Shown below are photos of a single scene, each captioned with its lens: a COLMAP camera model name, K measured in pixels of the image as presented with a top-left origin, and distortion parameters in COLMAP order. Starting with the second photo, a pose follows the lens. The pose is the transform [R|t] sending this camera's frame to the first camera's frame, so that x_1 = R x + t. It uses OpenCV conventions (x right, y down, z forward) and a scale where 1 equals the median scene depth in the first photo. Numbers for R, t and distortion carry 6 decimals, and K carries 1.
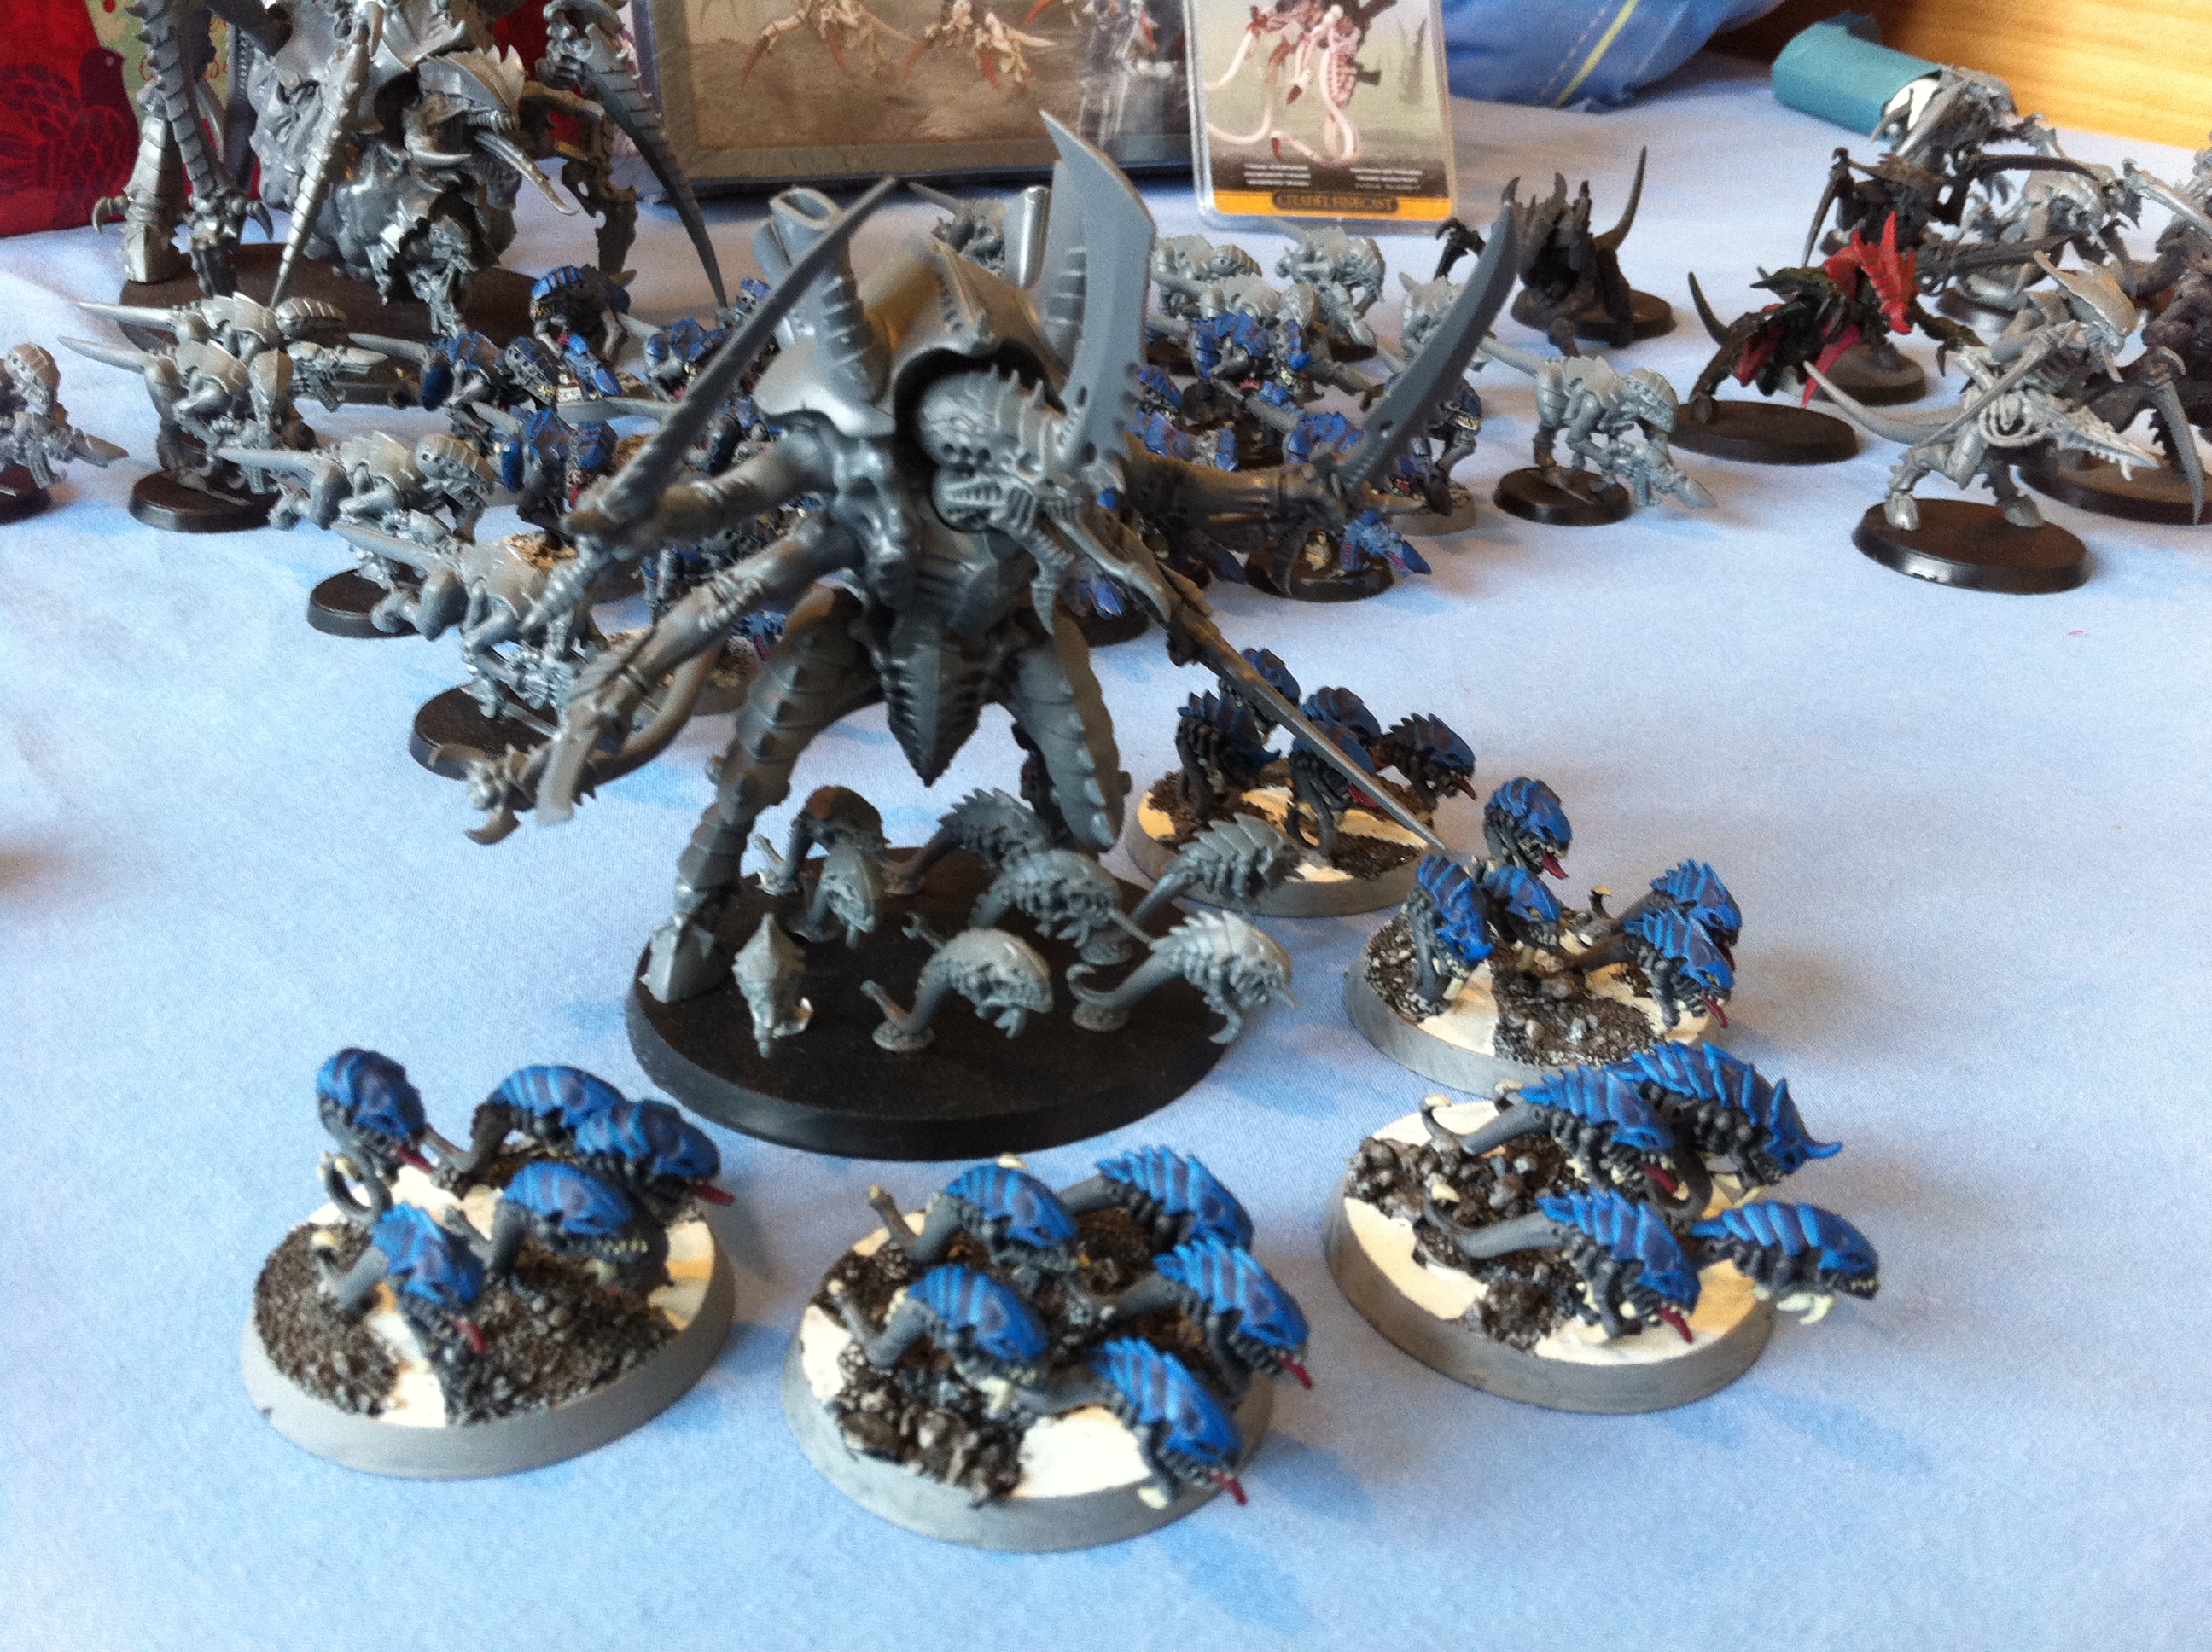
lens RADIAL K [[2137.8, 0, 1113.5], [0, 2137.8, 842.7], [0, 0, 1]] dist [0.089718, -0.326145]
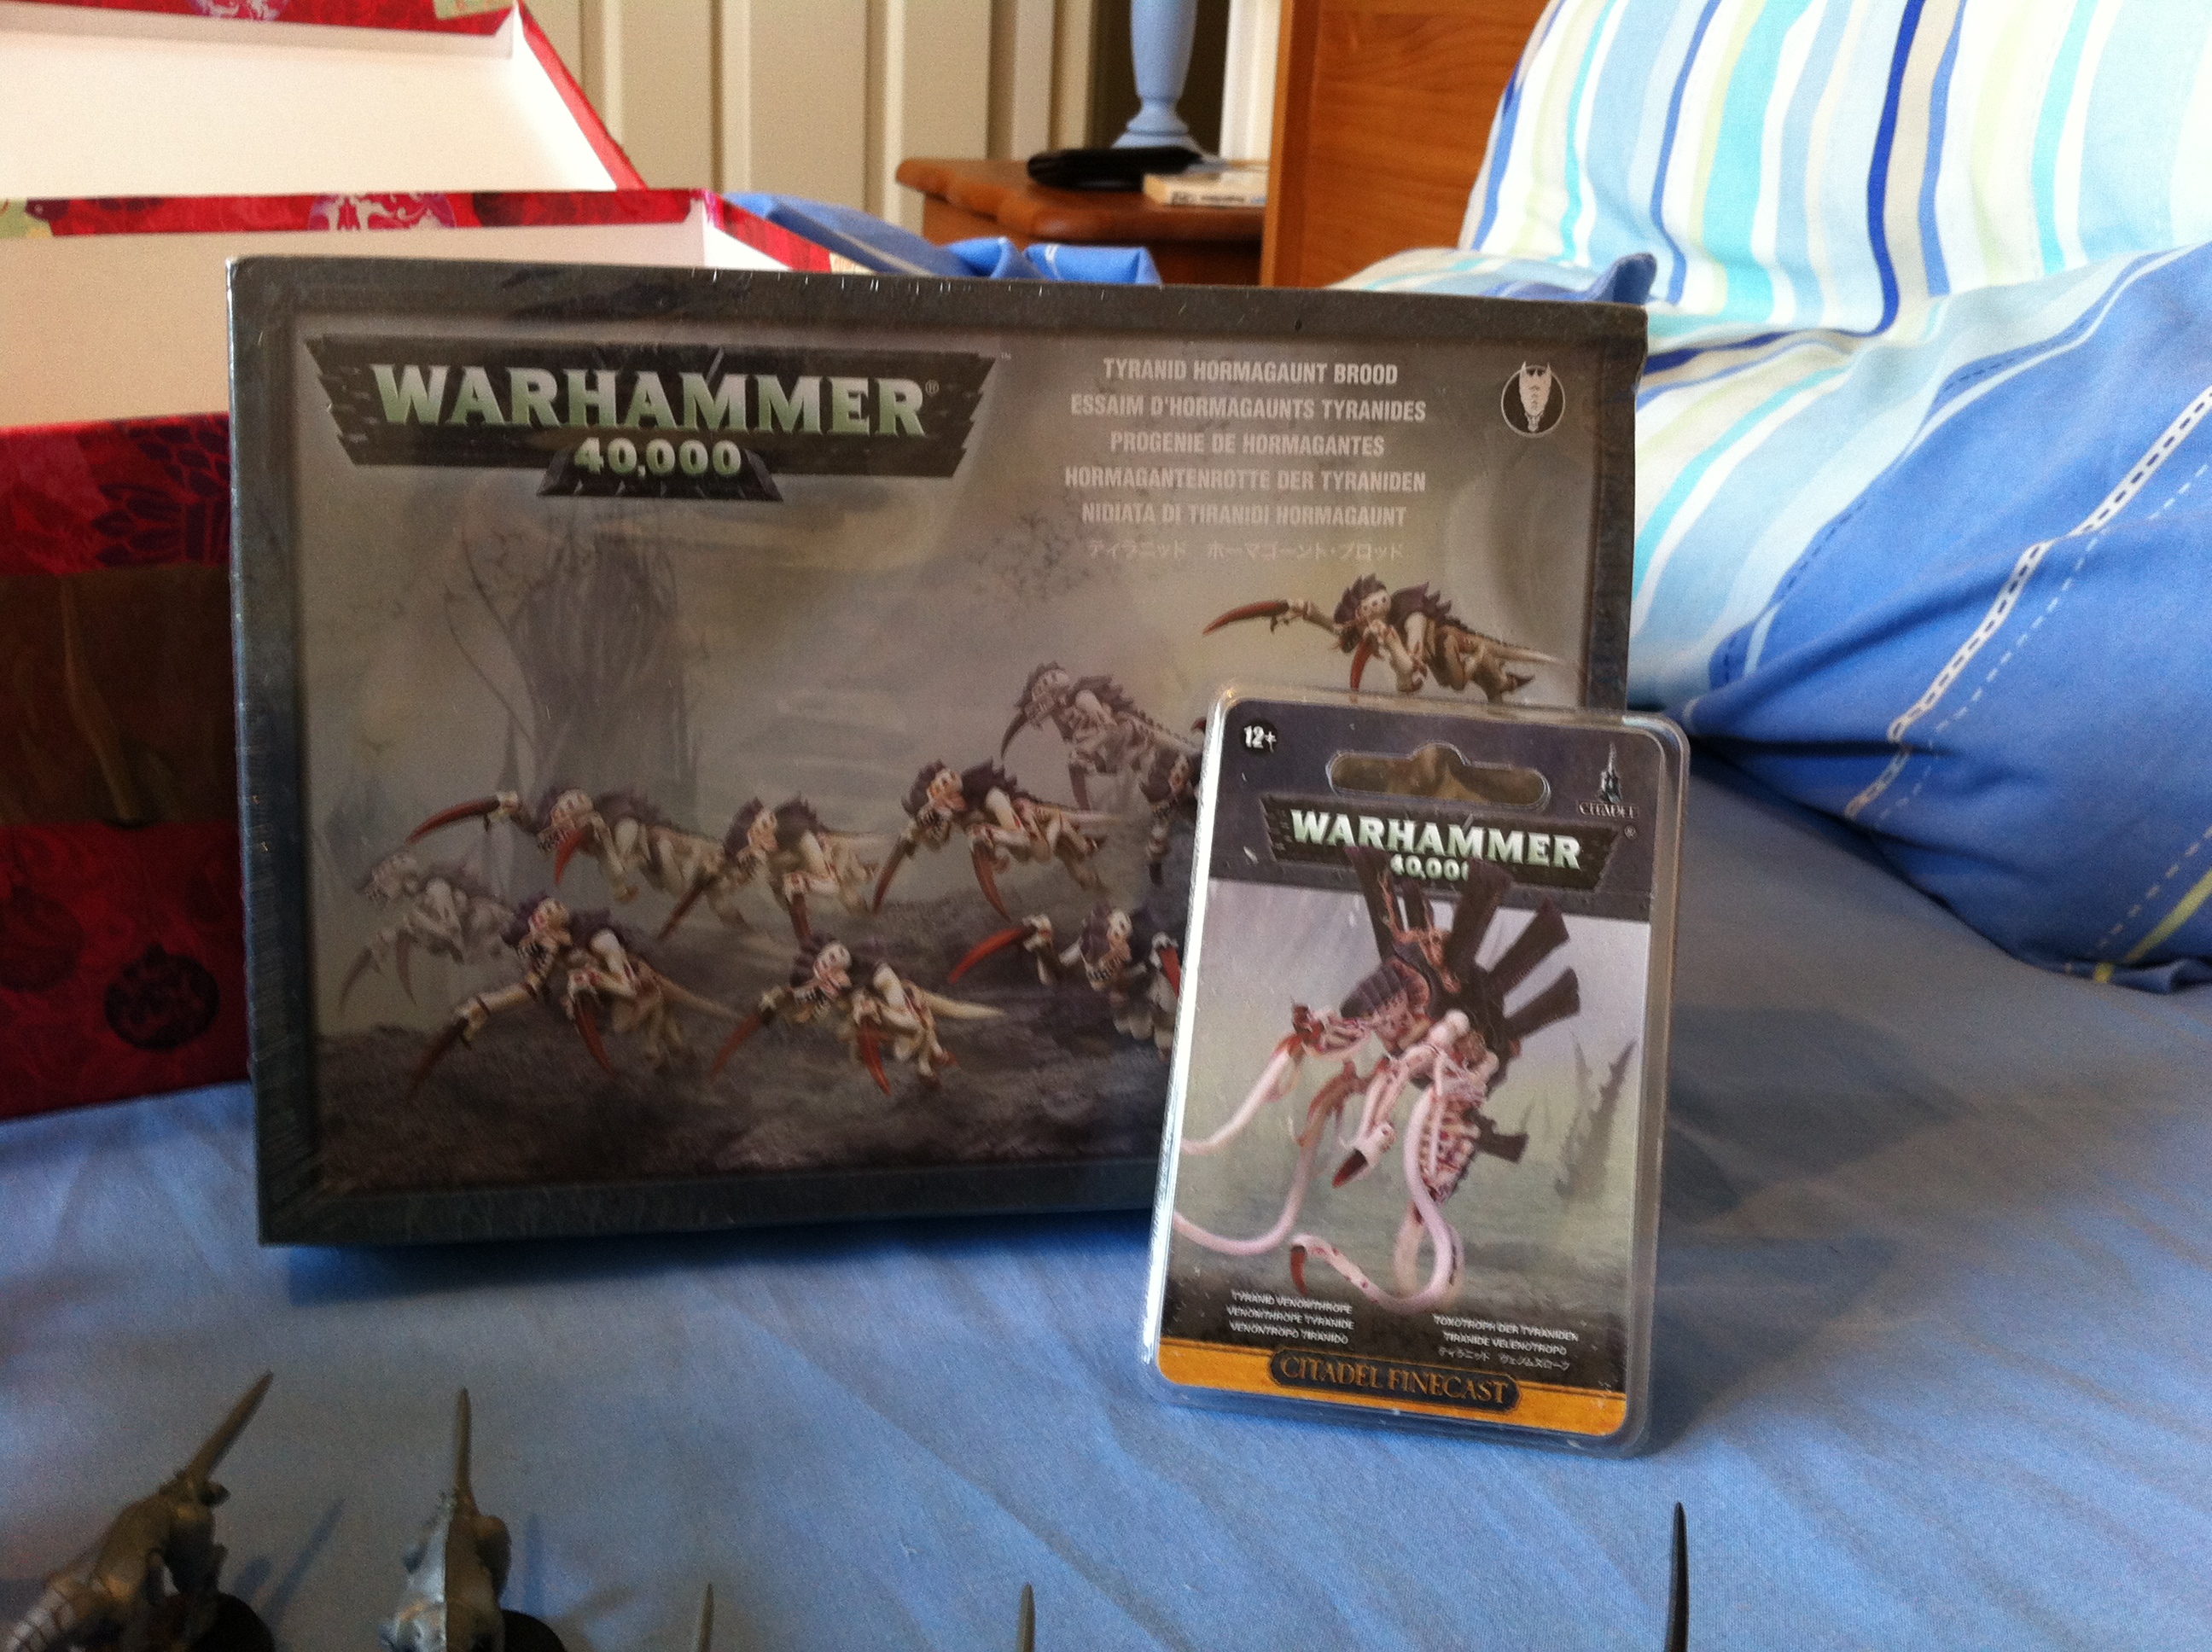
lens RADIAL K [[2137.8, 0, 1113.5], [0, 2137.8, 842.7], [0, 0, 1]] dist [0.089718, -0.326145]
pose [[0.925209, 0.096792, -0.366905, 0.224516], [-0.155391, 0.978772, -0.133636, -0.347432], [0.346182, 0.180655, 0.920609, 0.448124]]
